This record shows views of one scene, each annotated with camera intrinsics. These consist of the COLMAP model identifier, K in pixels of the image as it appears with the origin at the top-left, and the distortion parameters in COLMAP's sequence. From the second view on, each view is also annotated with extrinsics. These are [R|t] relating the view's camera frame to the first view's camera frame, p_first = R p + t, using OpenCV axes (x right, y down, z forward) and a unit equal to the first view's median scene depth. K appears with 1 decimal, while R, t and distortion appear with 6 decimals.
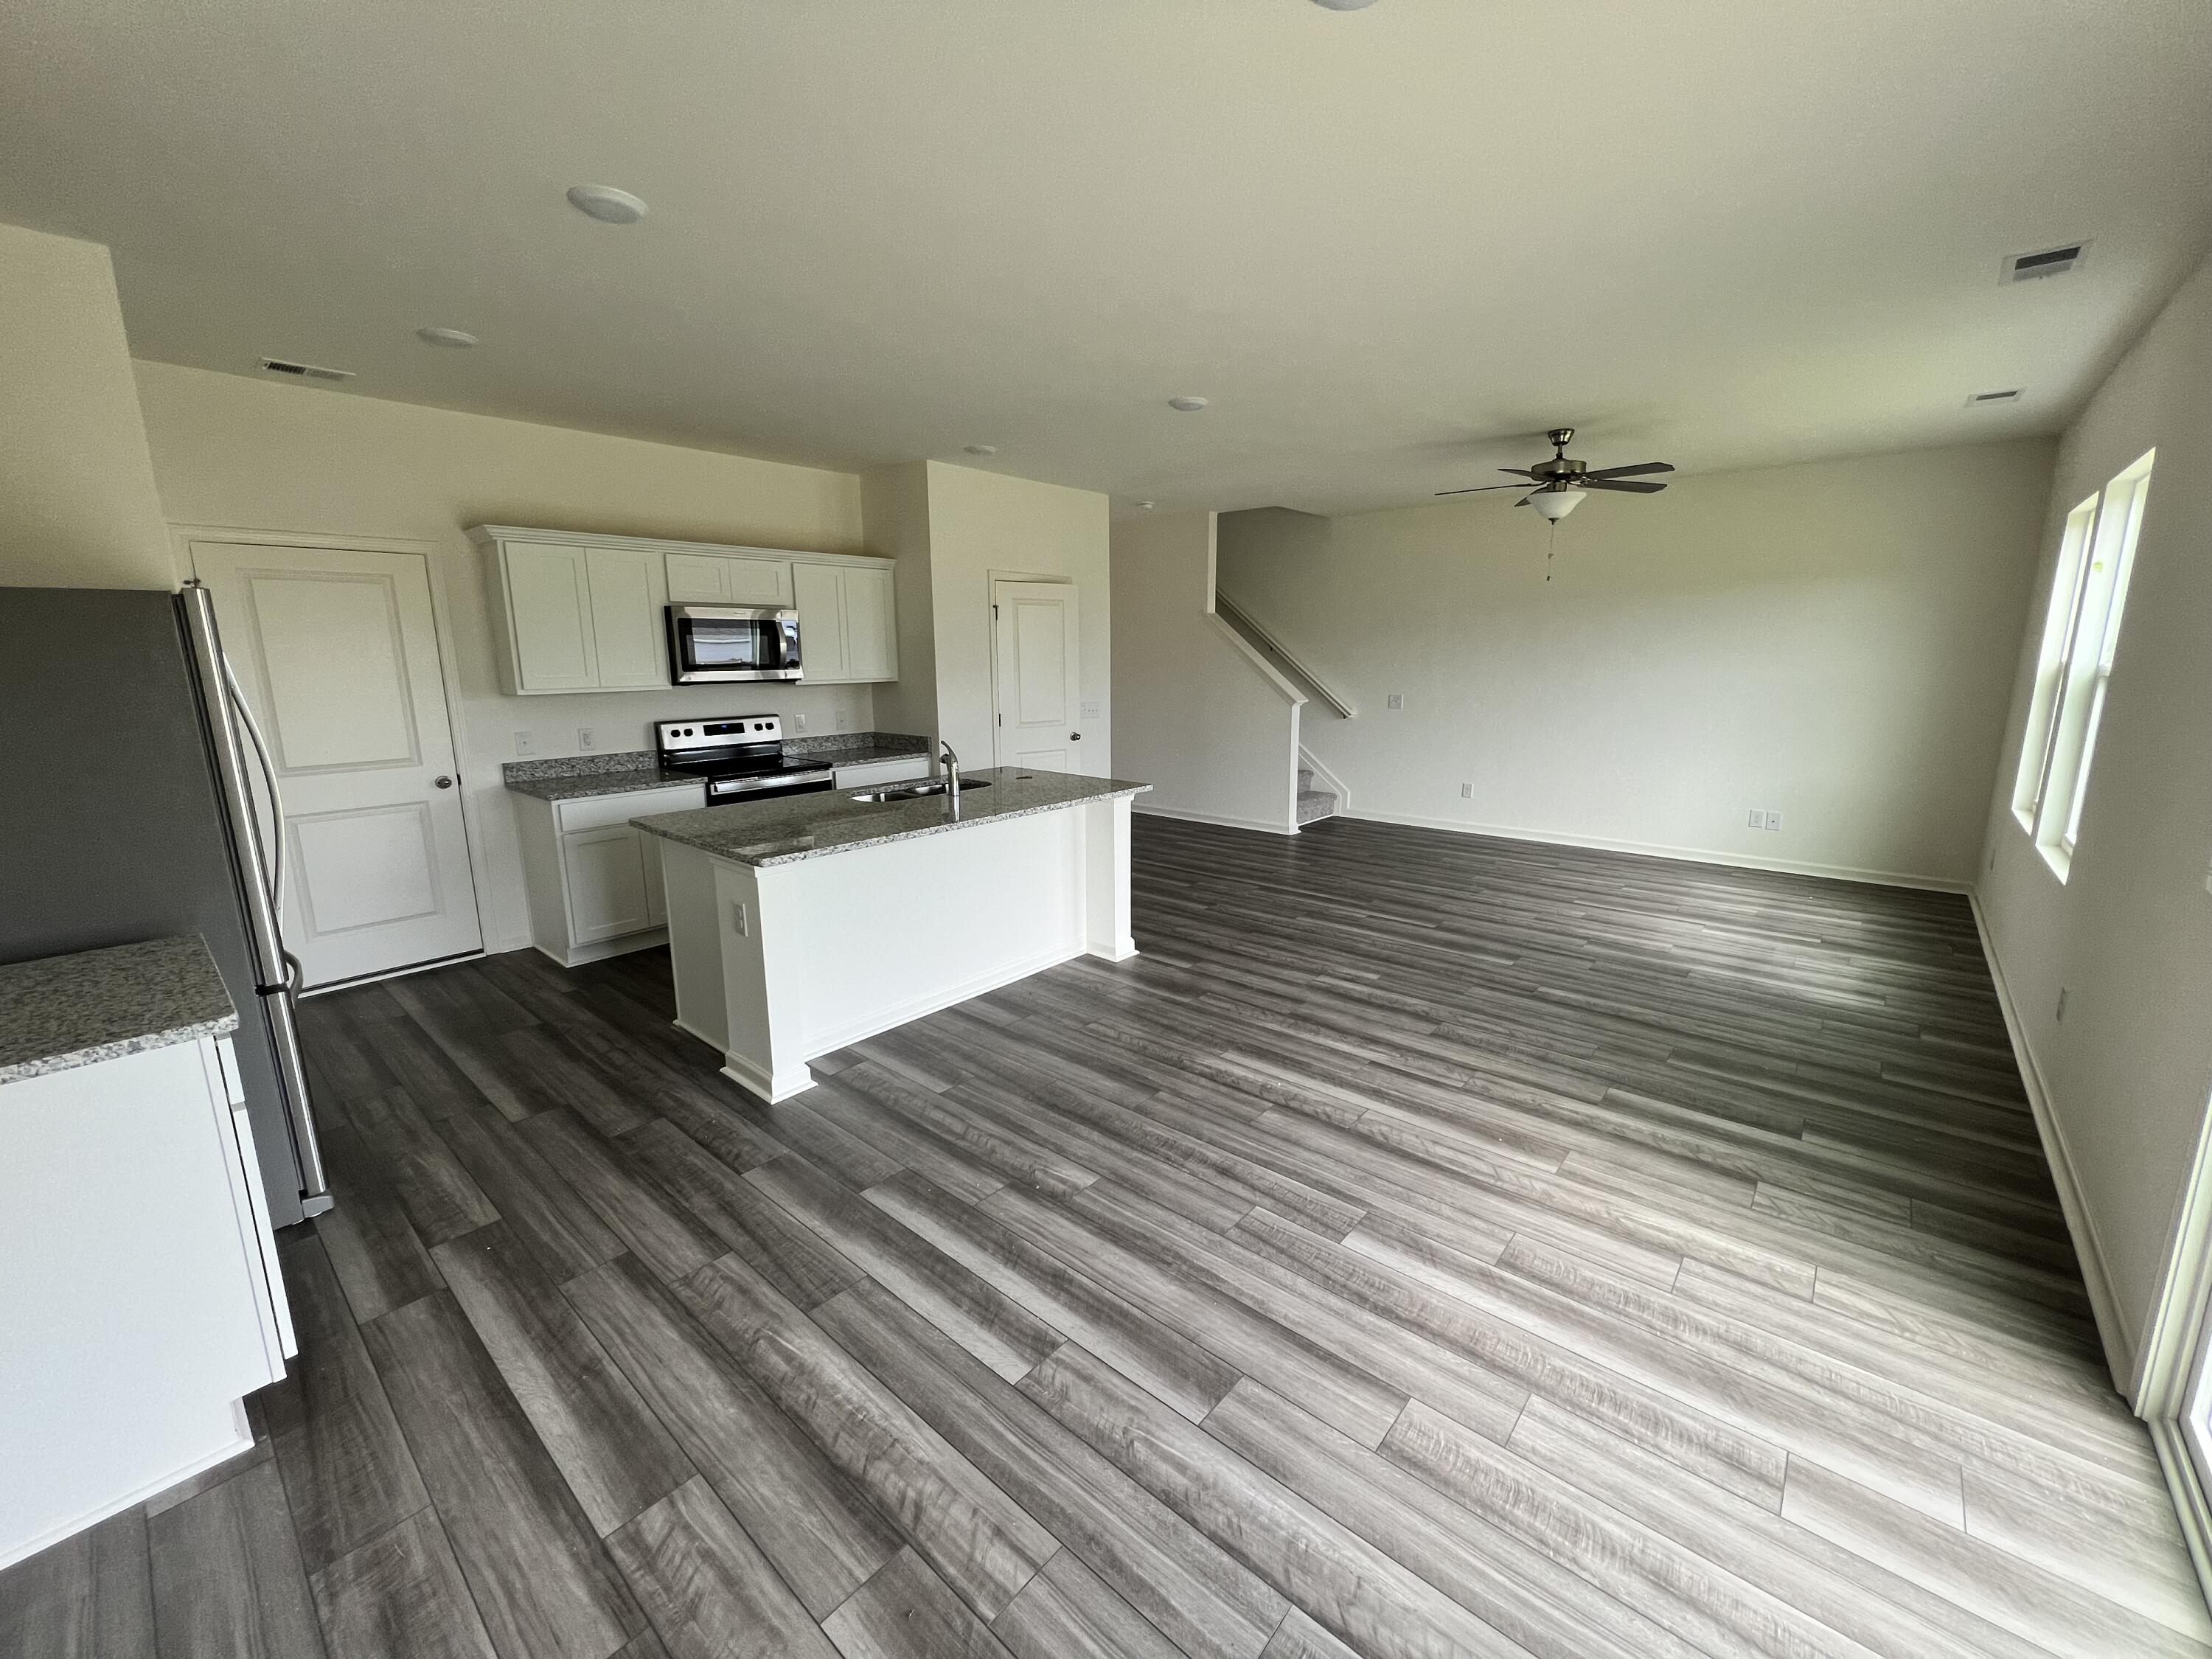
lens RADIAL K [[901.0, 0, 1106.0], [0, 901.0, 829.5], [0, 0, 1]] dist [-0.000068, 0.000063]
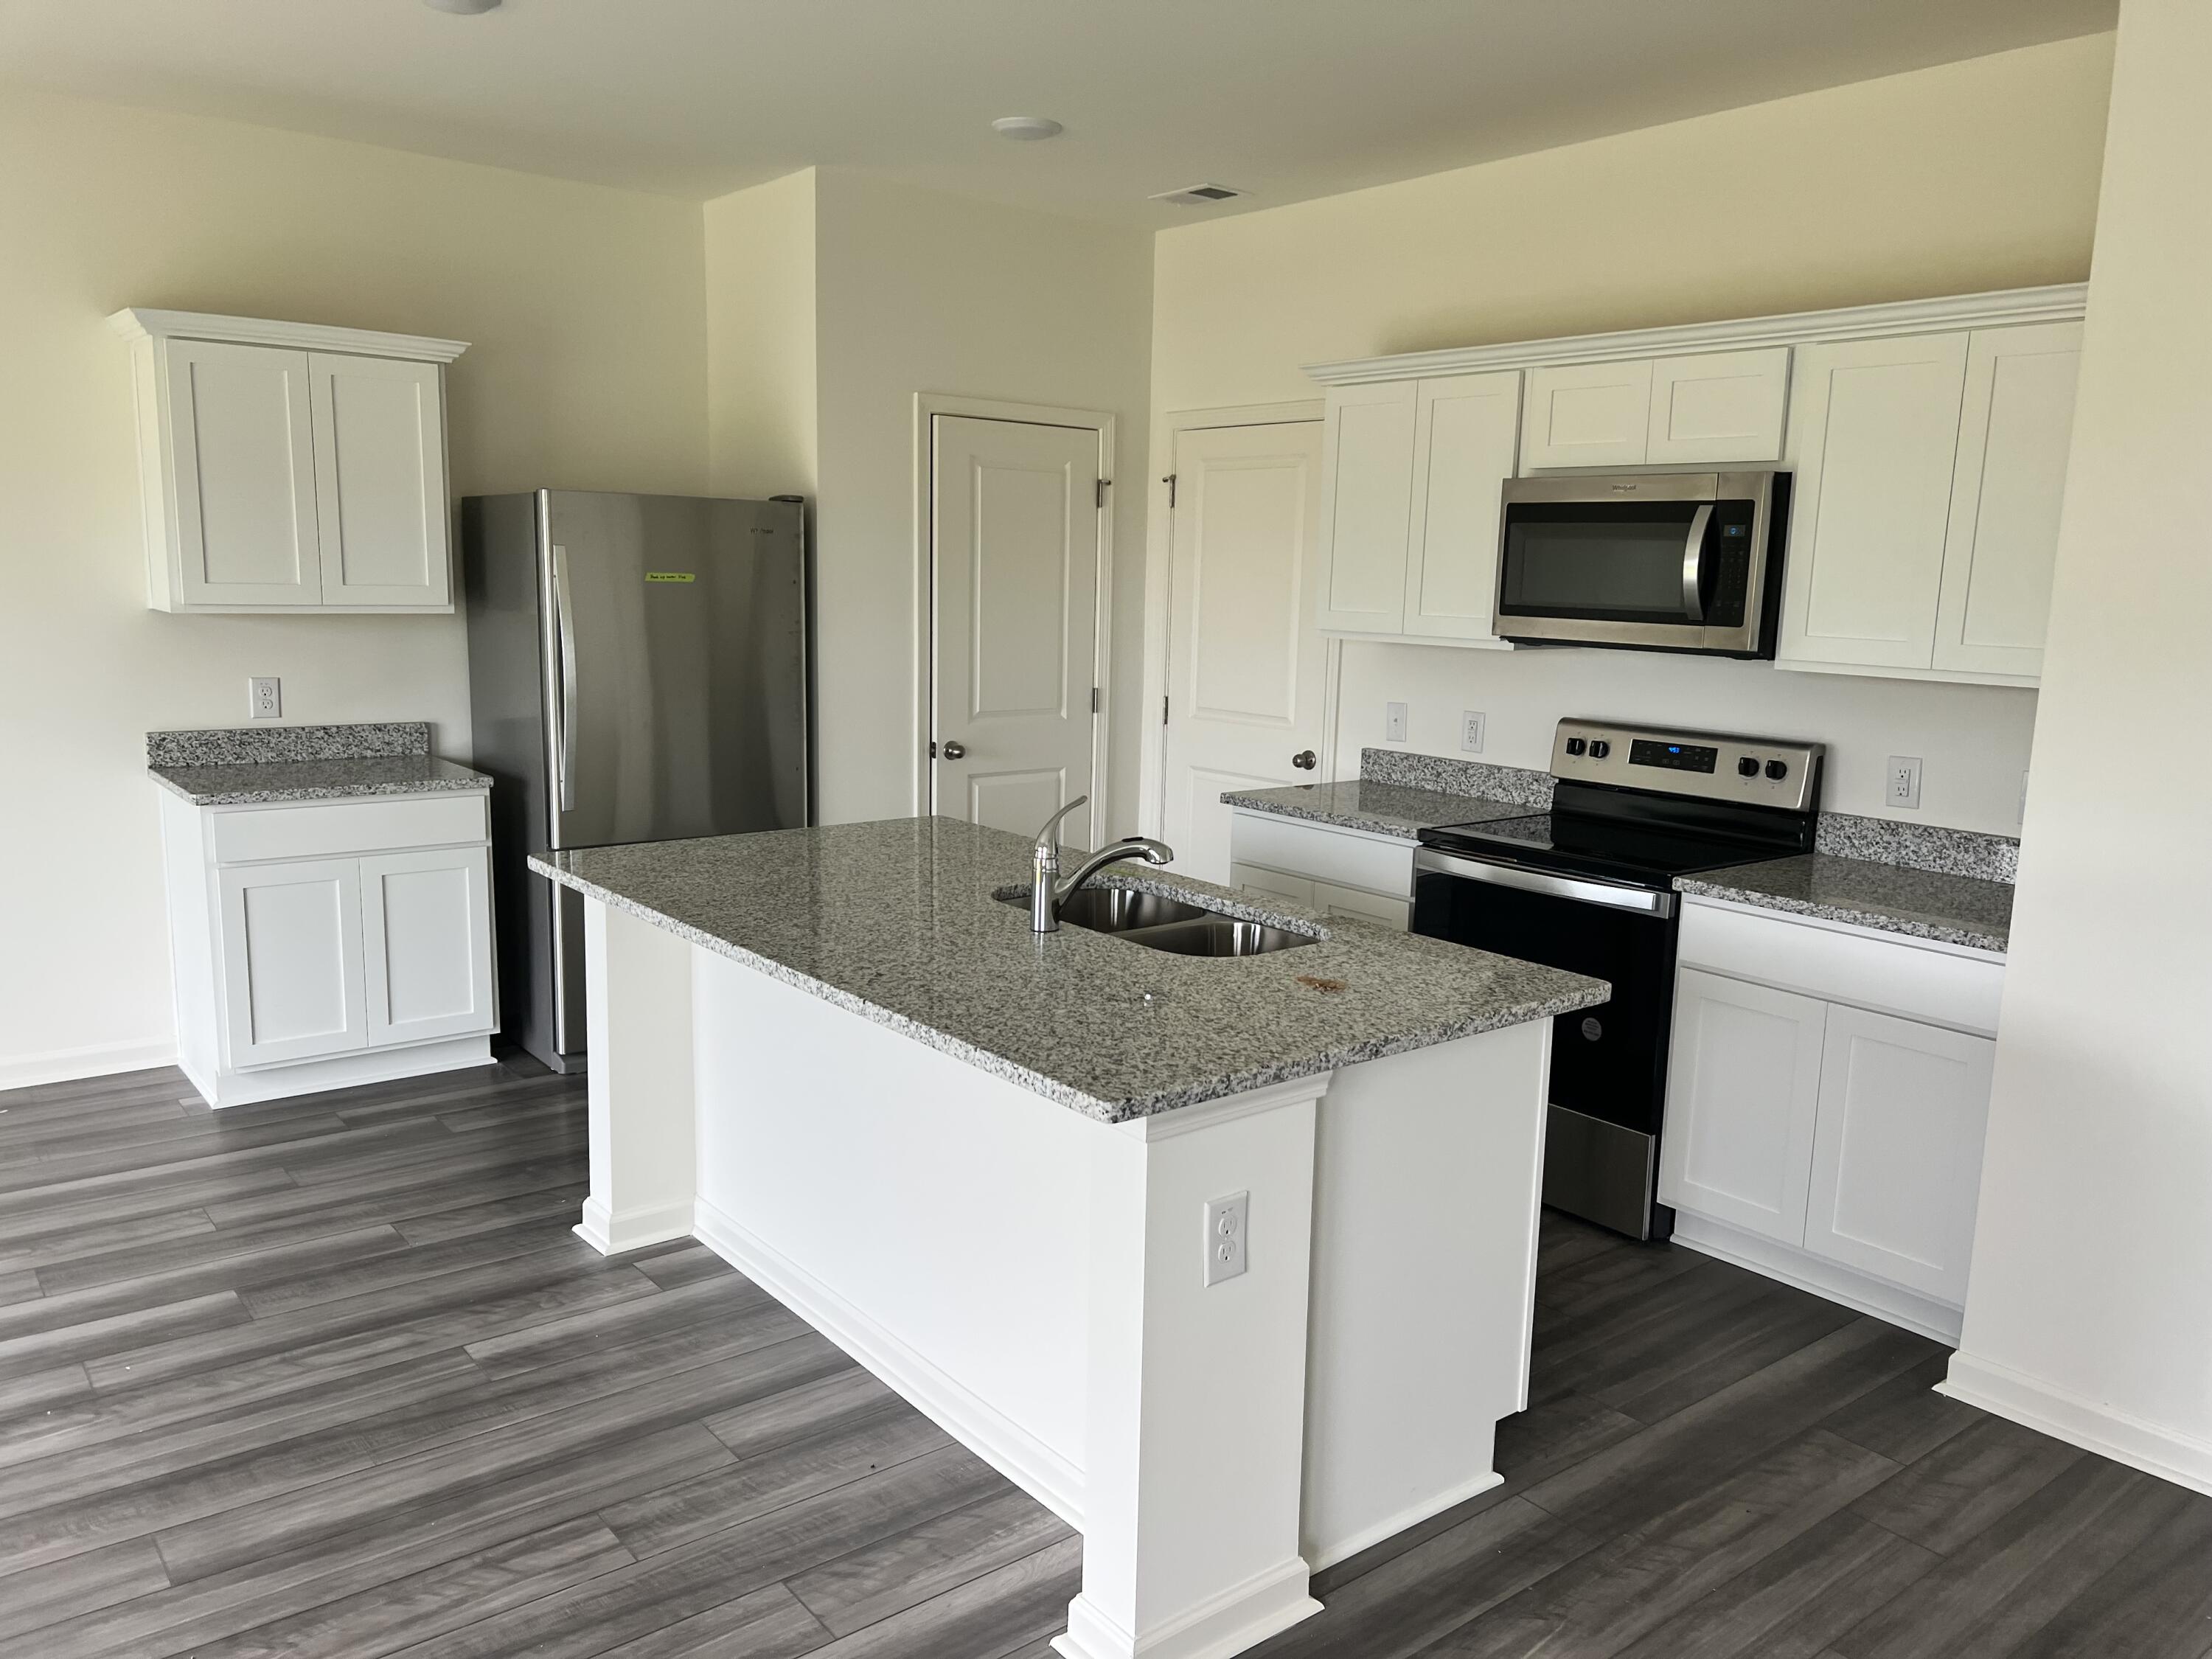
lens RADIAL K [[1633.5, 0, 1106.0], [0, 1633.5, 829.5], [0, 0, 1]] dist [0.003955, 0.002712]
pose [[-0.178048, 0.164719, -0.970137, 0.591230], [-0.213272, 0.955996, 0.201460, -0.264820], [0.960632, 0.242773, -0.135083, 1.263050]]
